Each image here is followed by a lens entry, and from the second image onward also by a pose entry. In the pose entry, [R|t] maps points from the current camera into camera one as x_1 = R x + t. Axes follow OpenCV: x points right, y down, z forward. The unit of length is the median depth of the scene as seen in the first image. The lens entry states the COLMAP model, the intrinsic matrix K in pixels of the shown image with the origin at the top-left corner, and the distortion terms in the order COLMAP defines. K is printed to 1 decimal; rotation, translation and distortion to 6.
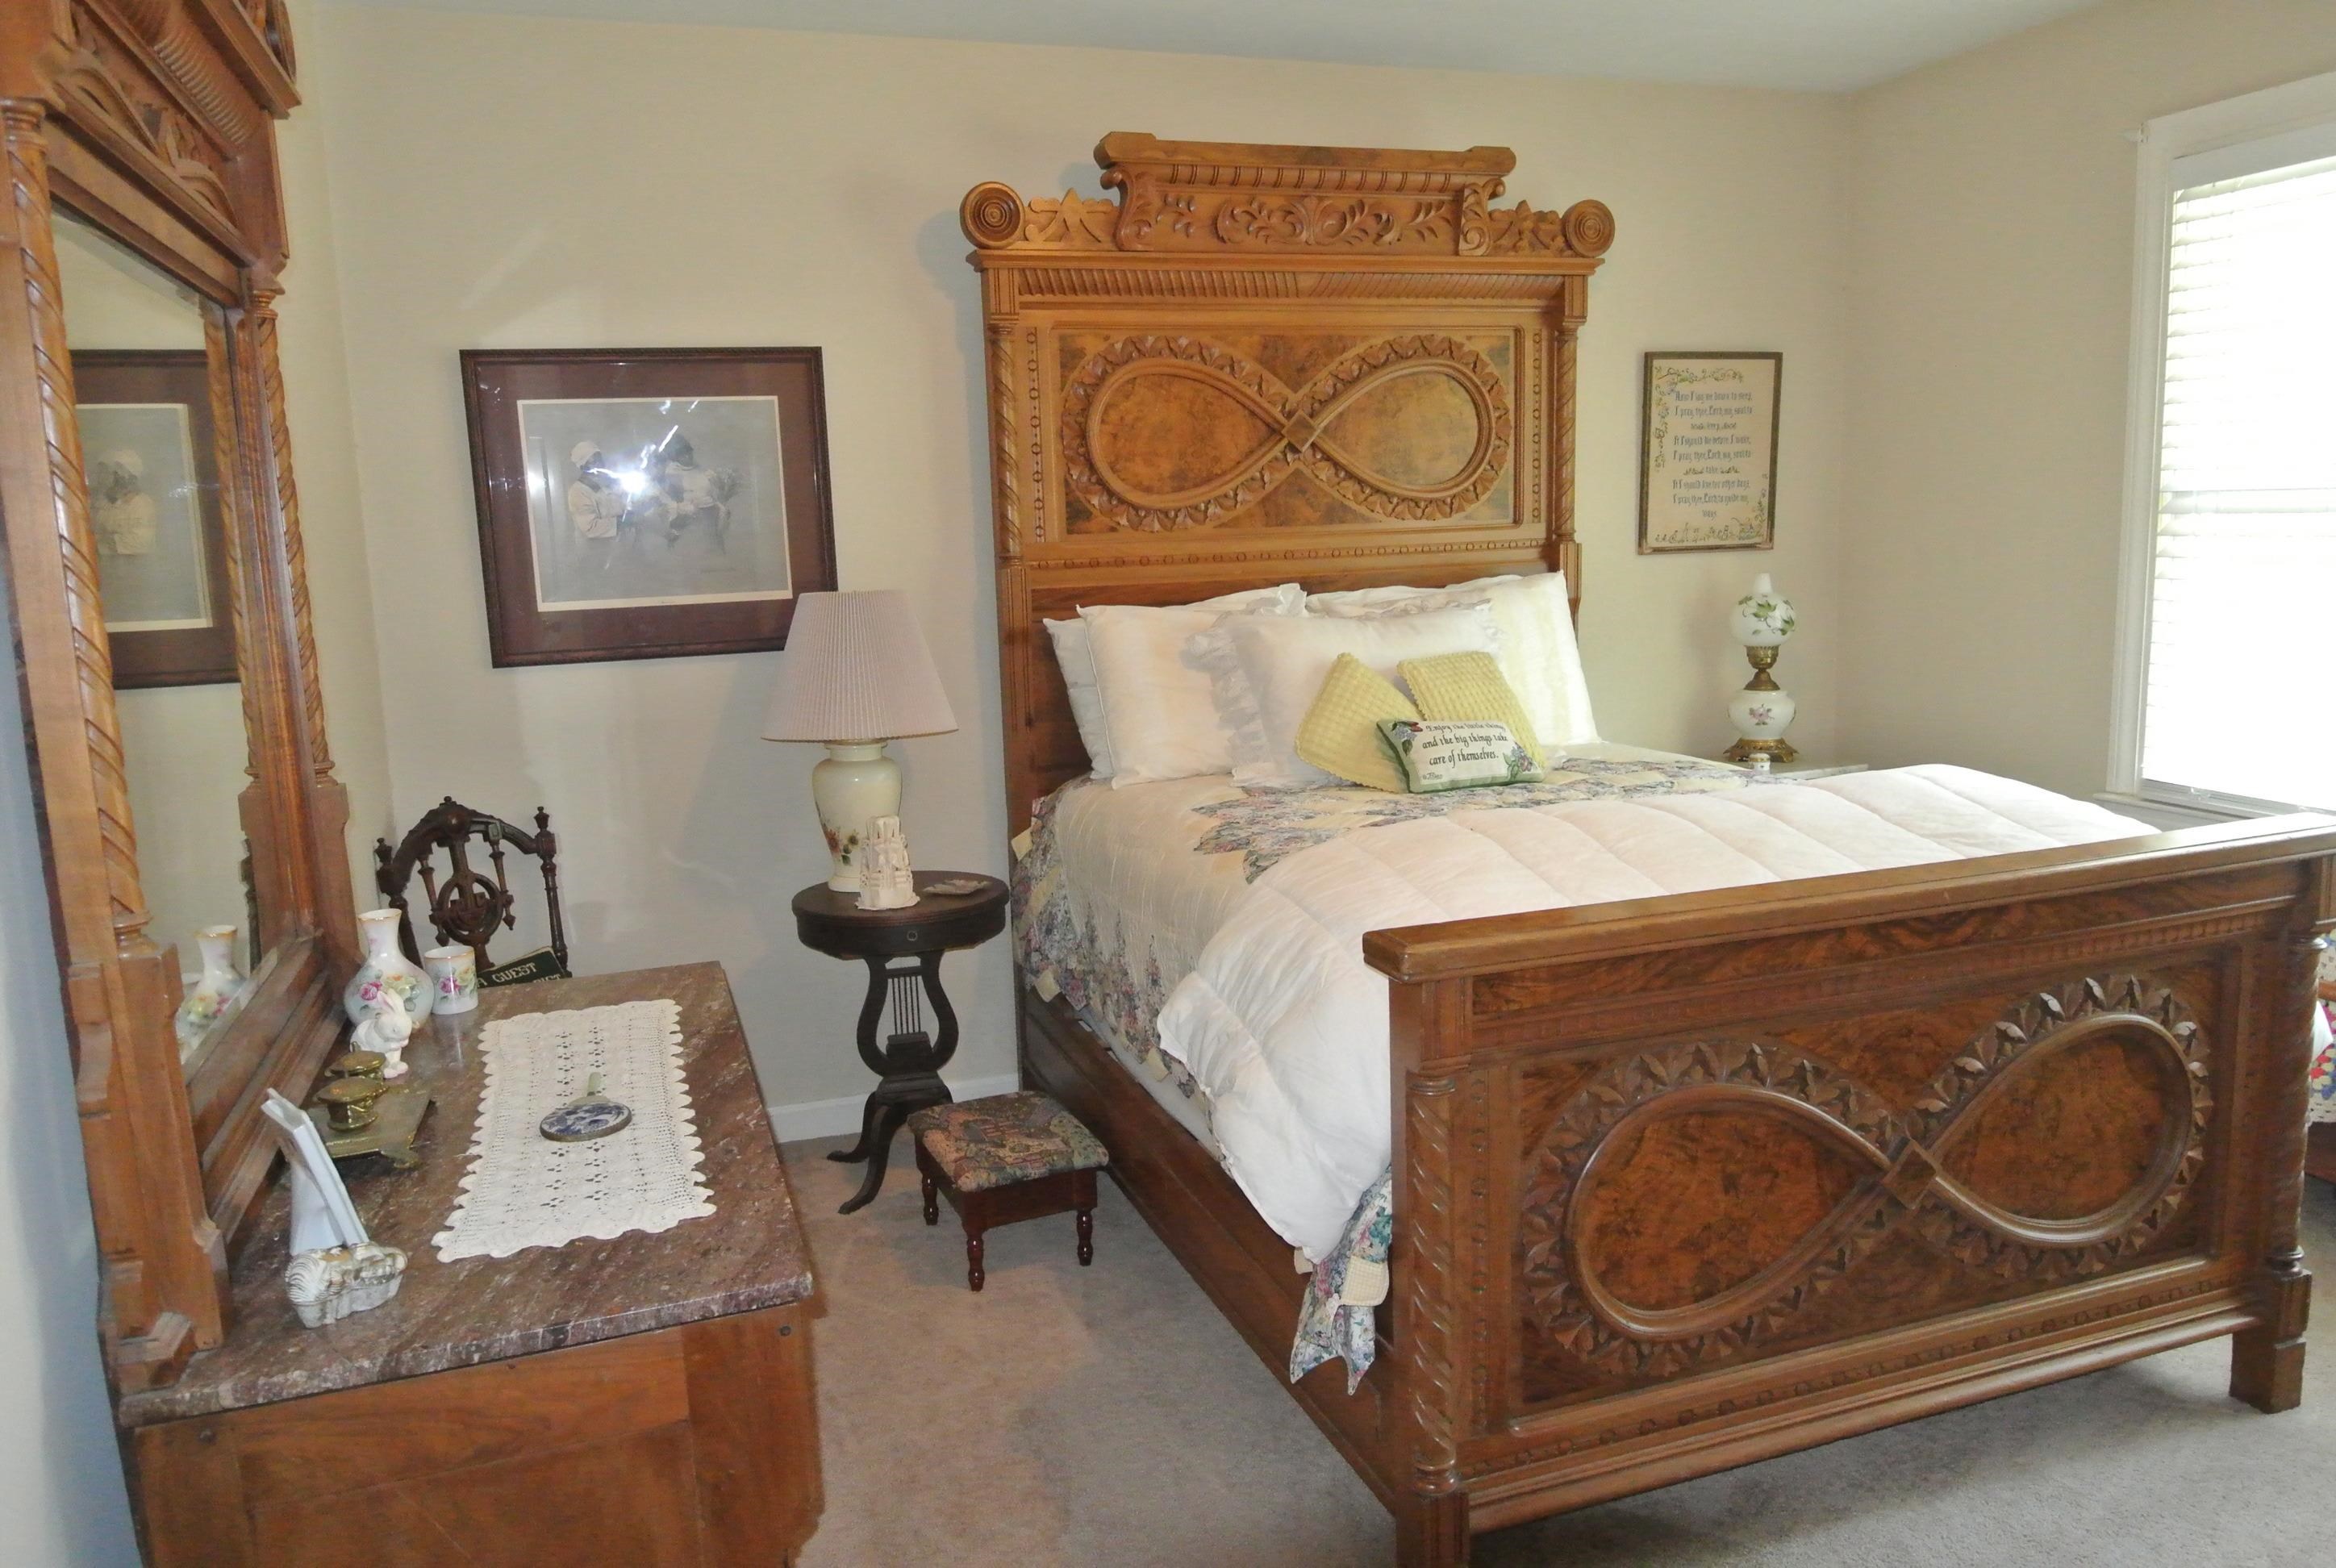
lens RADIAL K [[1637.2, 0, 1179.8], [0, 1637.2, 786.9], [0, 0, 1]] dist [0.007256, -0.020511]
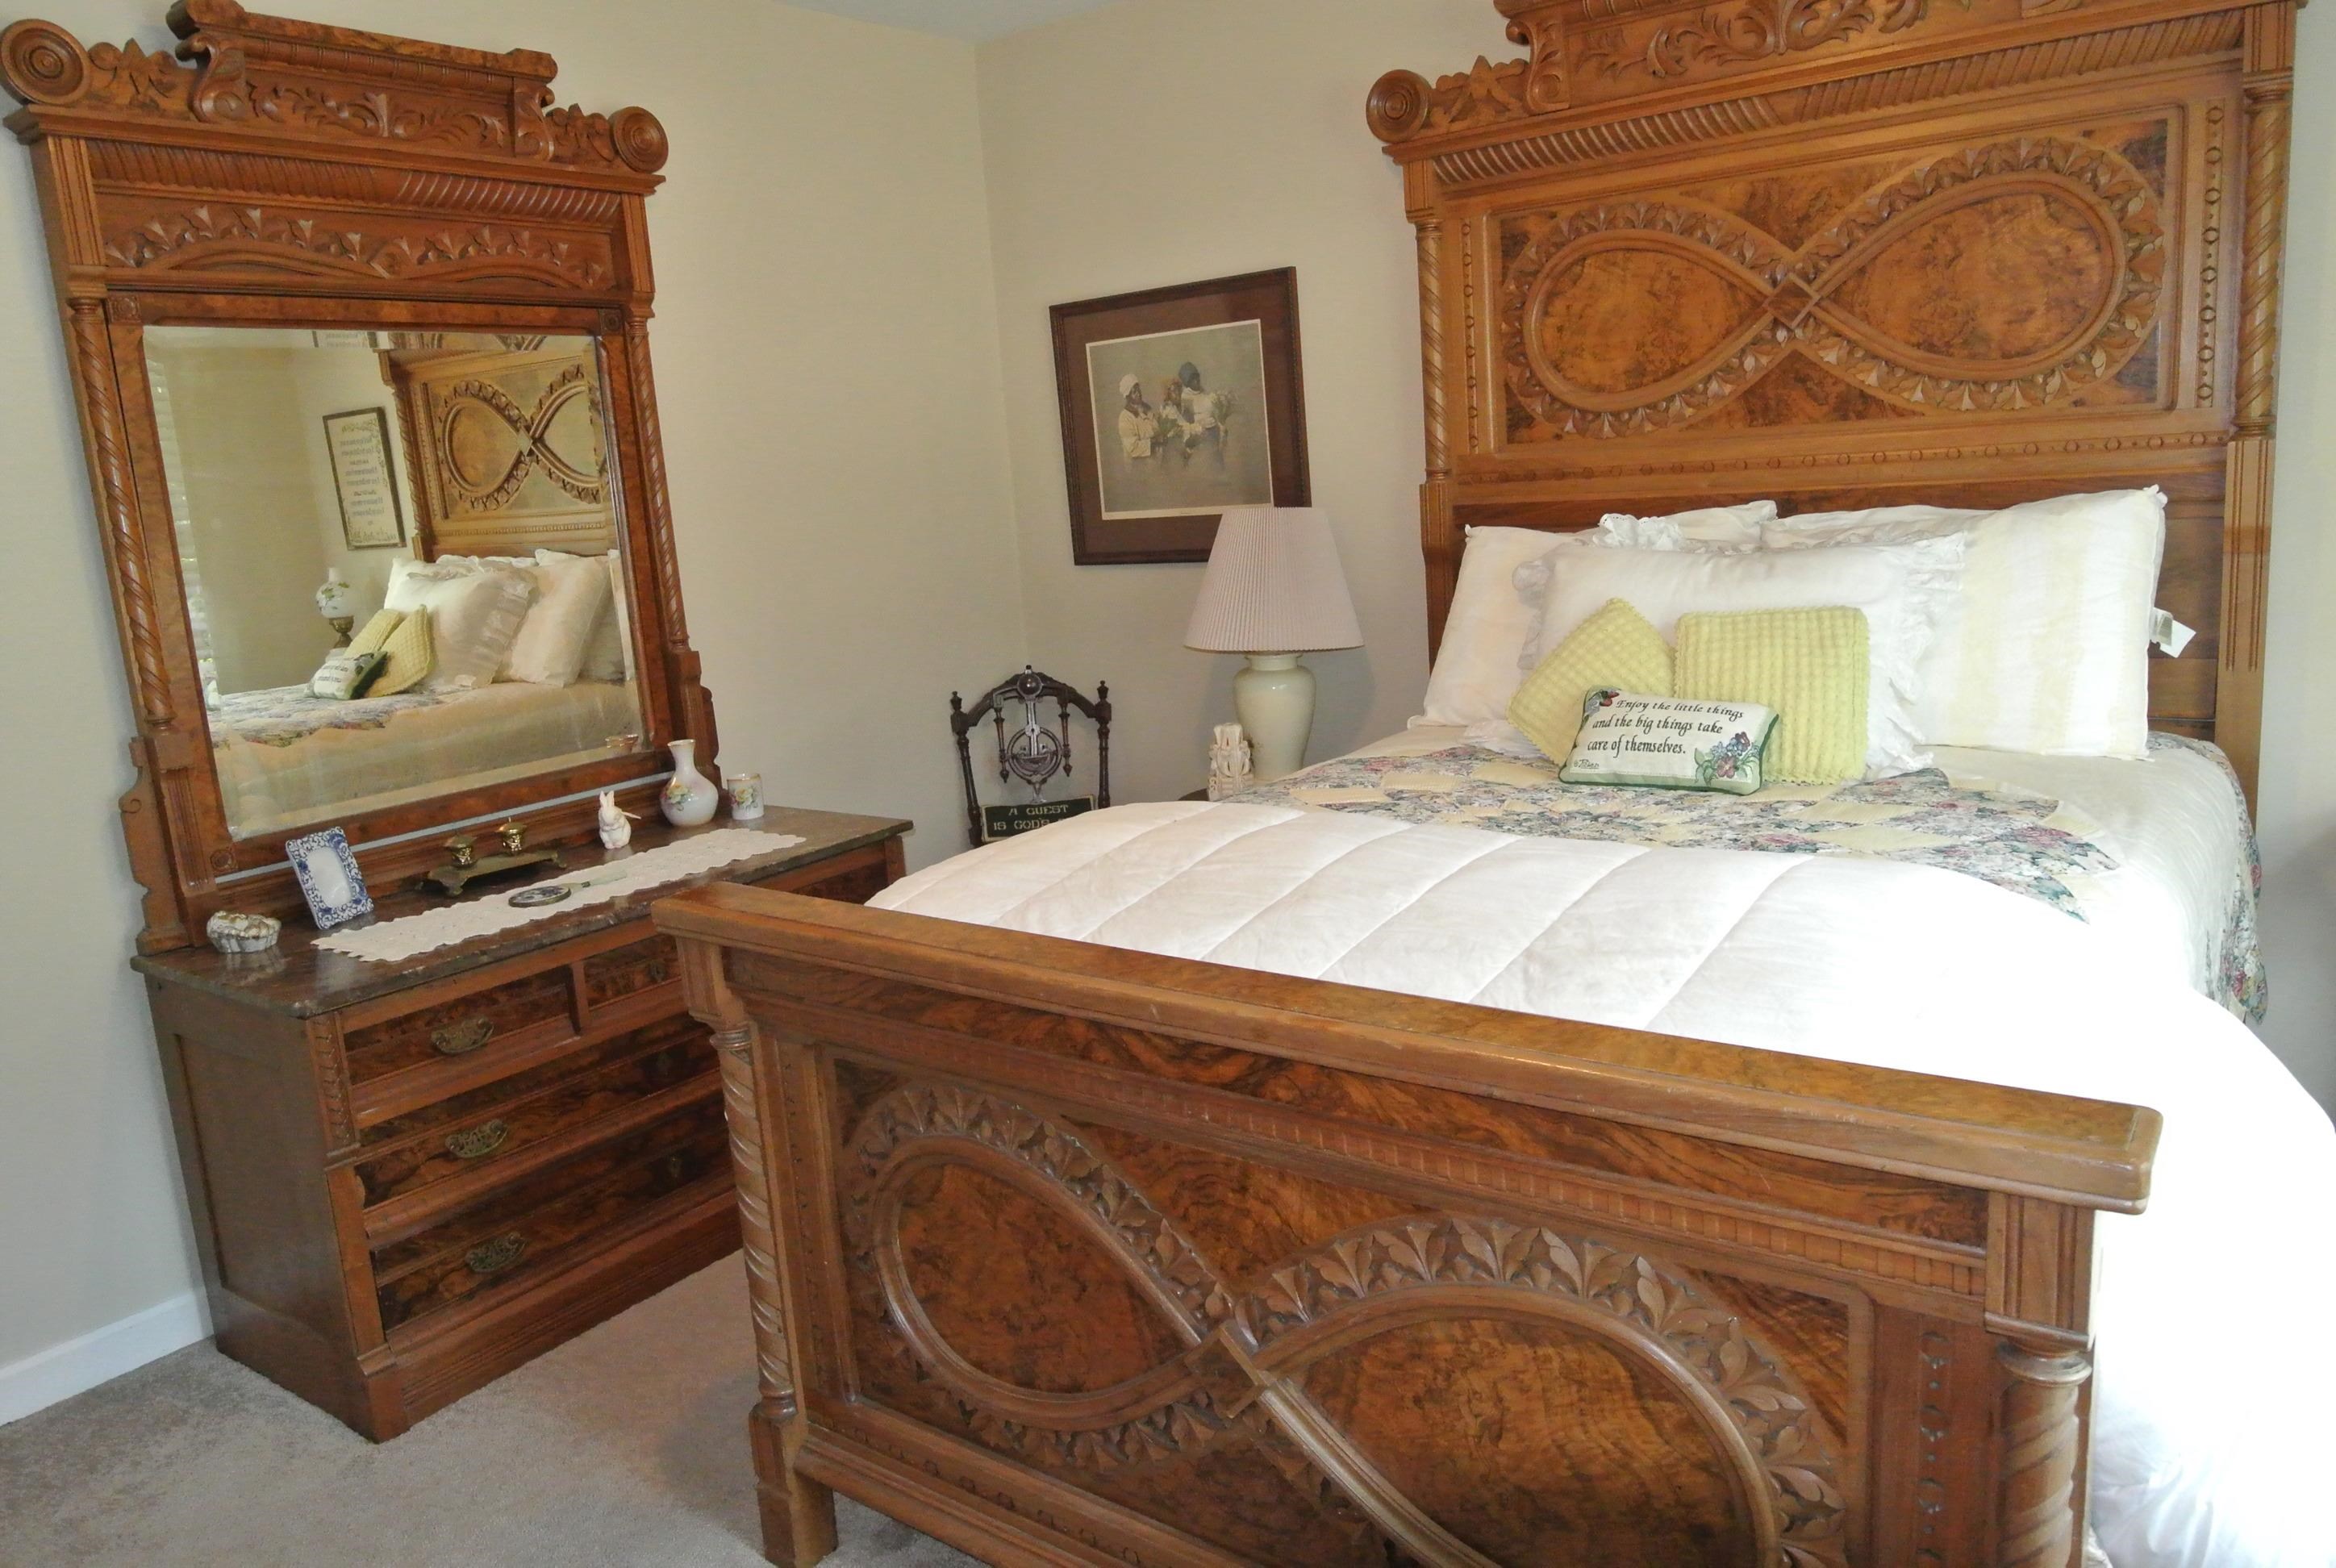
lens RADIAL K [[1637.2, 0, 1175.4], [0, 1637.2, 778.7], [0, 0, 1]] dist [0.007256, -0.020511]
pose [[0.549165, 0.156909, -0.820852, 0.599119], [-0.085189, 0.987610, 0.131793, -0.074735], [0.831361, -0.002448, 0.555728, 0.341411]]
